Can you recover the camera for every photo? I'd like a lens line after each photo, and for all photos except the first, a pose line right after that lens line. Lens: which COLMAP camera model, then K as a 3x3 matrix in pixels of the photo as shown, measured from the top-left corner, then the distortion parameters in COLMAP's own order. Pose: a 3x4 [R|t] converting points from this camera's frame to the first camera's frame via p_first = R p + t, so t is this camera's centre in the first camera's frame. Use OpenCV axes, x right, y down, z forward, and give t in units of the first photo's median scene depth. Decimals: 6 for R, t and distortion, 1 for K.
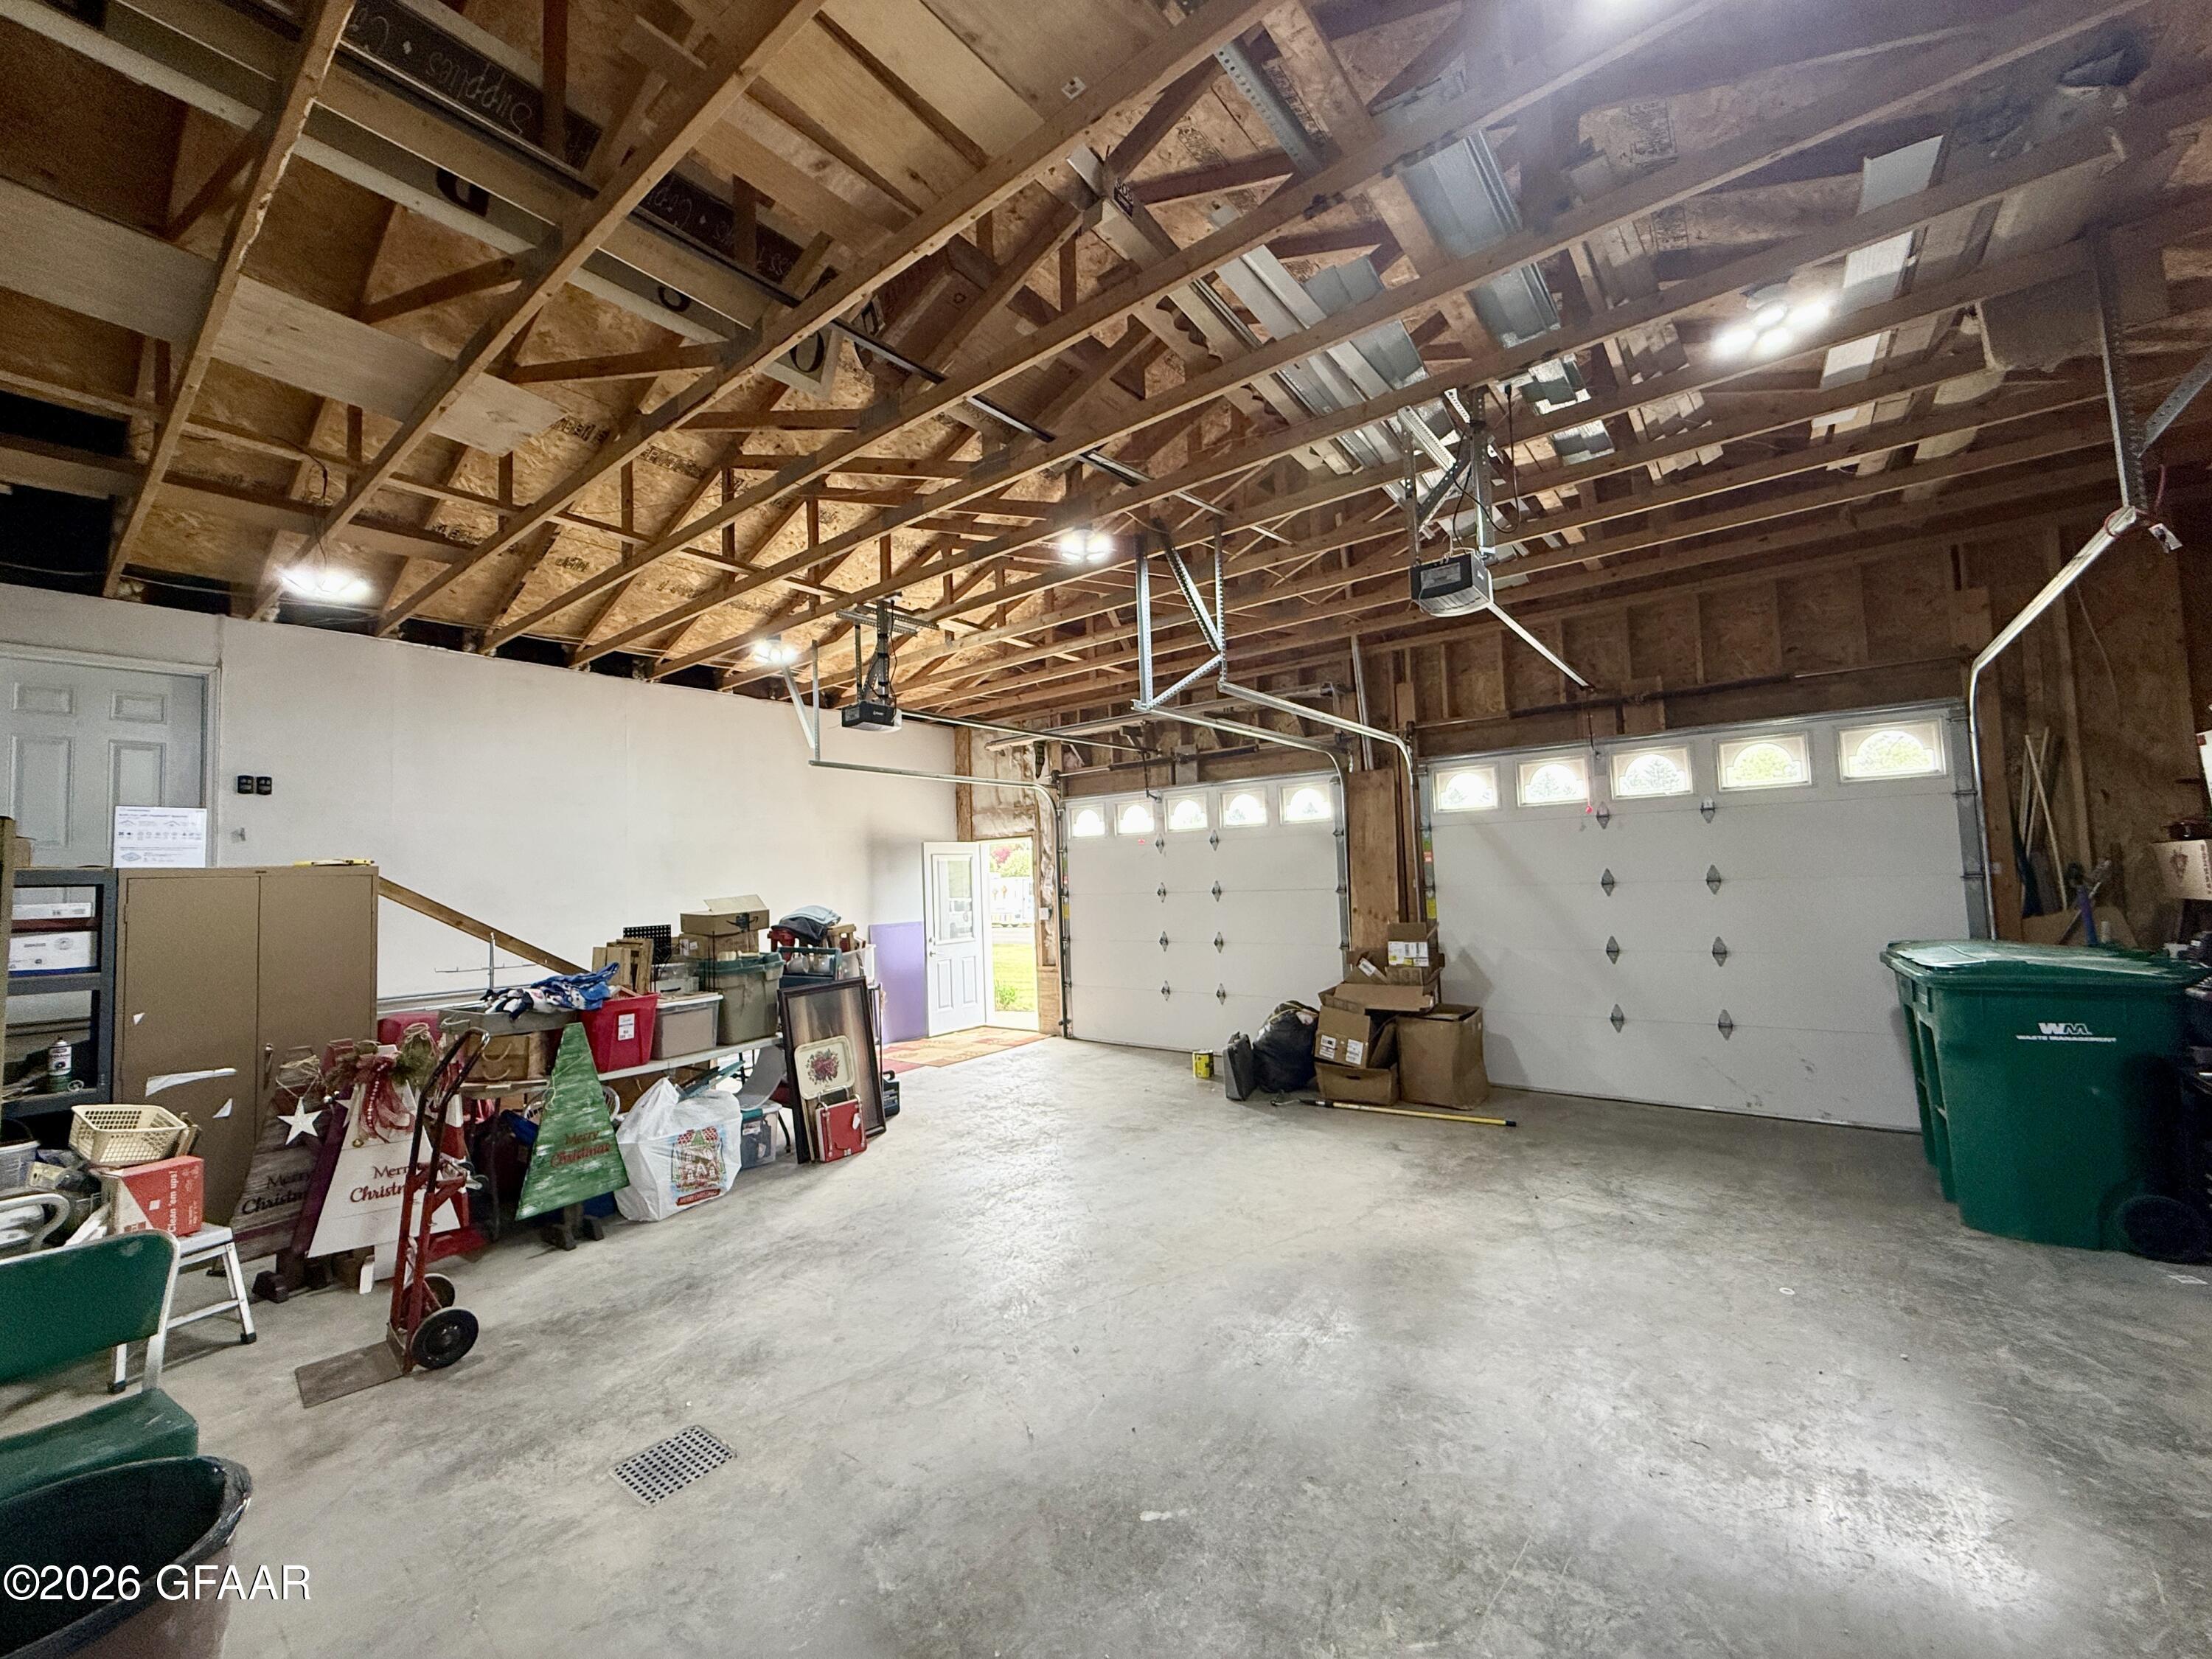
lens RADIAL K [[880.3, 0, 1101.1], [0, 880.3, 828.5], [0, 0, 1]] dist [0.000361, -0.000290]
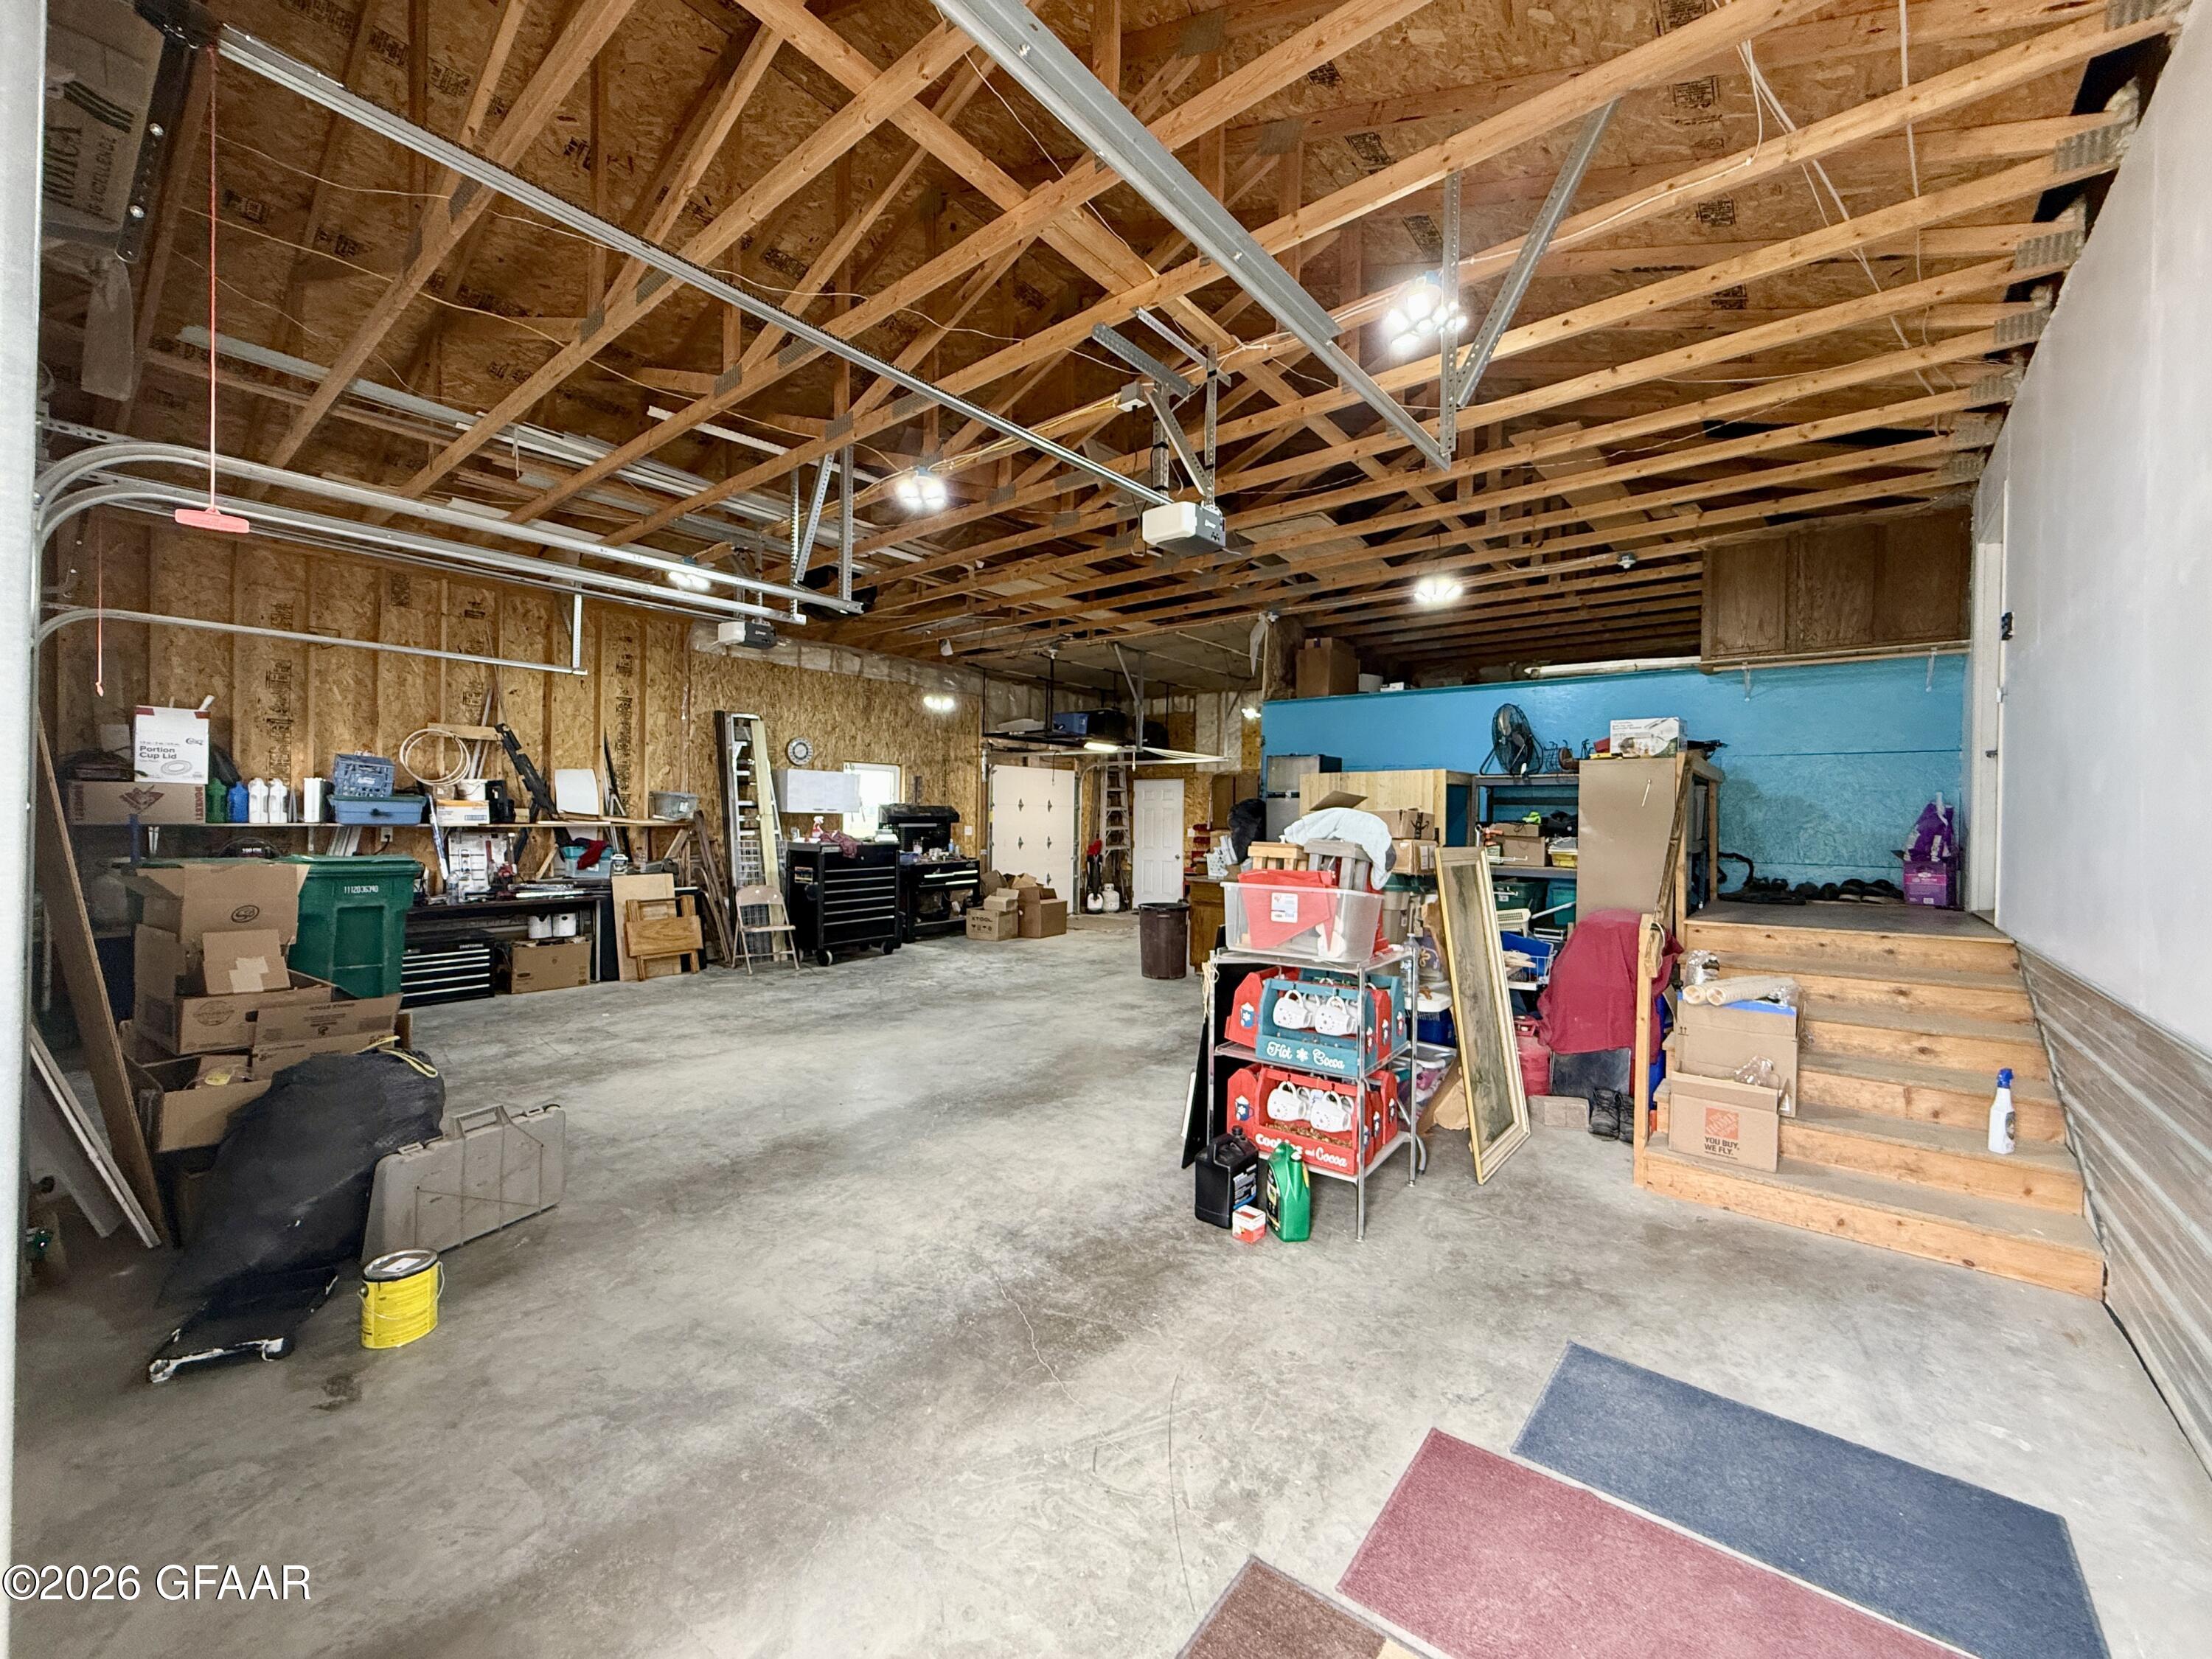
lens RADIAL K [[880.3, 0, 1101.1], [0, 880.3, 828.5], [0, 0, 1]] dist [0.000361, -0.000290]
pose [[-0.999598, 0.023126, 0.016420, -0.259766], [0.022255, 0.998433, -0.051352, 0.171959], [-0.017582, -0.050966, -0.998546, 2.128718]]
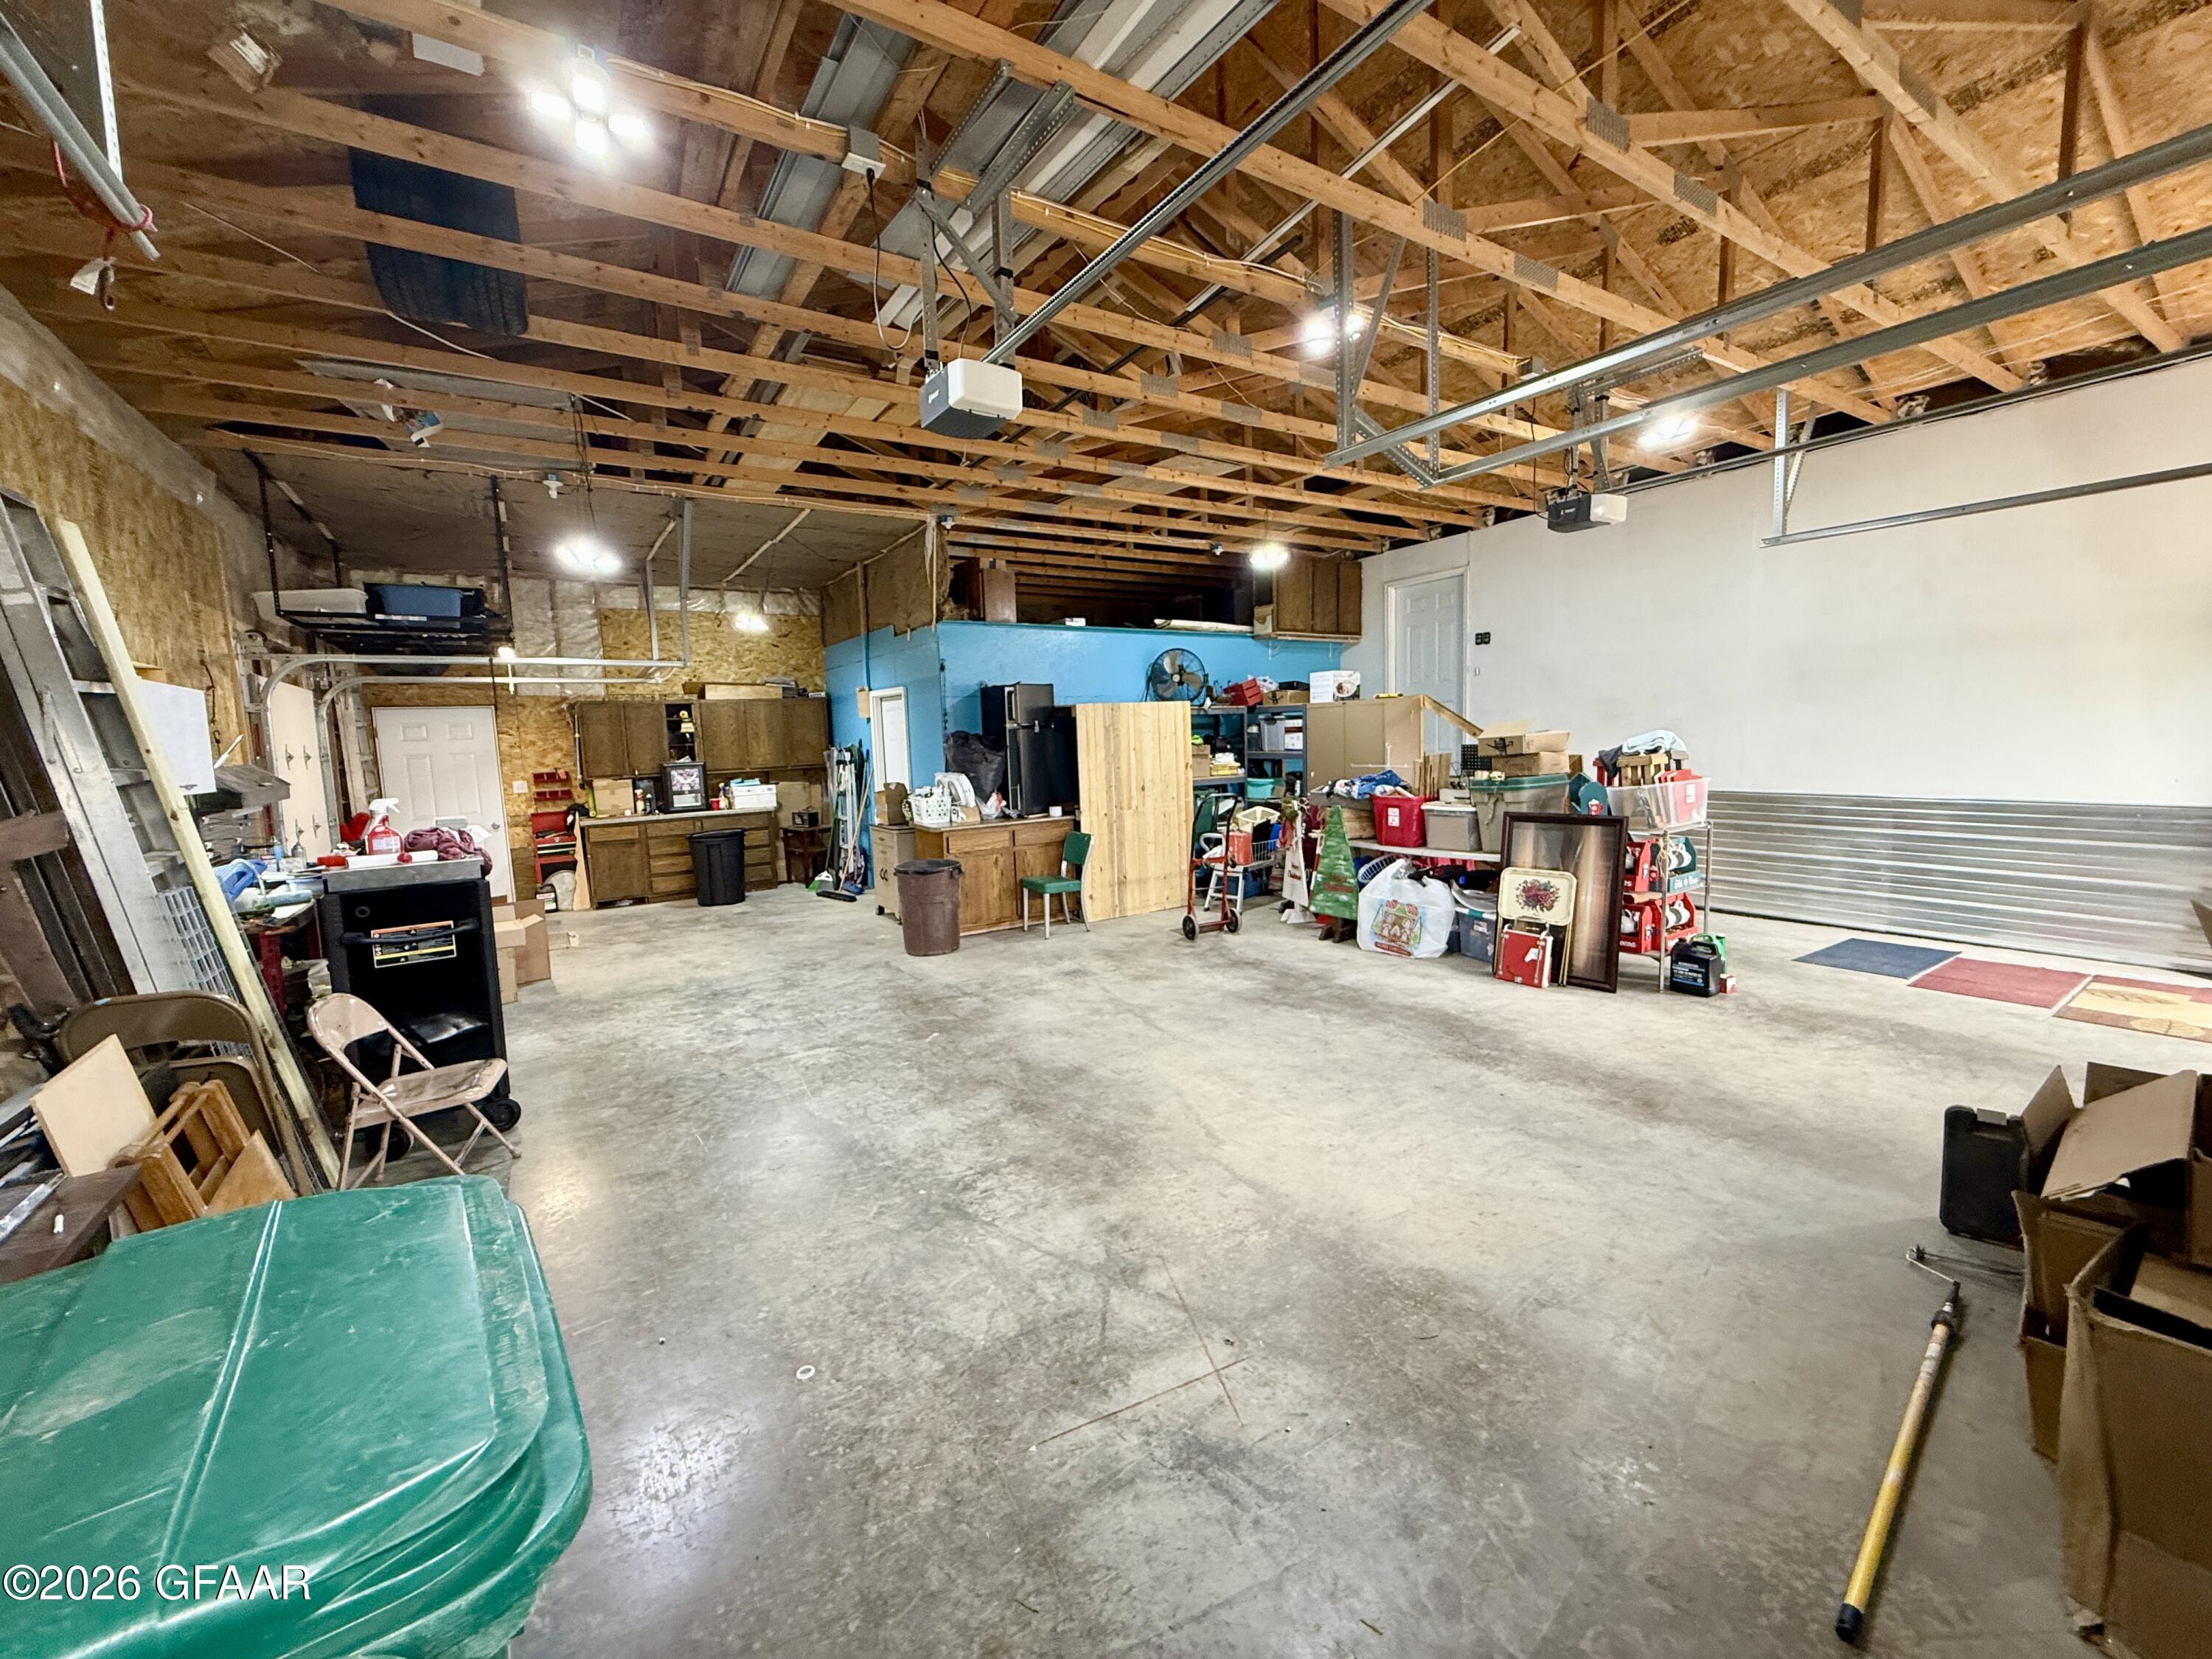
lens RADIAL K [[880.3, 0, 1101.1], [0, 880.3, 828.5], [0, 0, 1]] dist [0.000361, -0.000290]
pose [[-0.327683, 0.150015, -0.932802, 0.932066], [0.104739, 0.986996, 0.121937, 0.027655], [0.938964, -0.057744, -0.339135, 1.070254]]
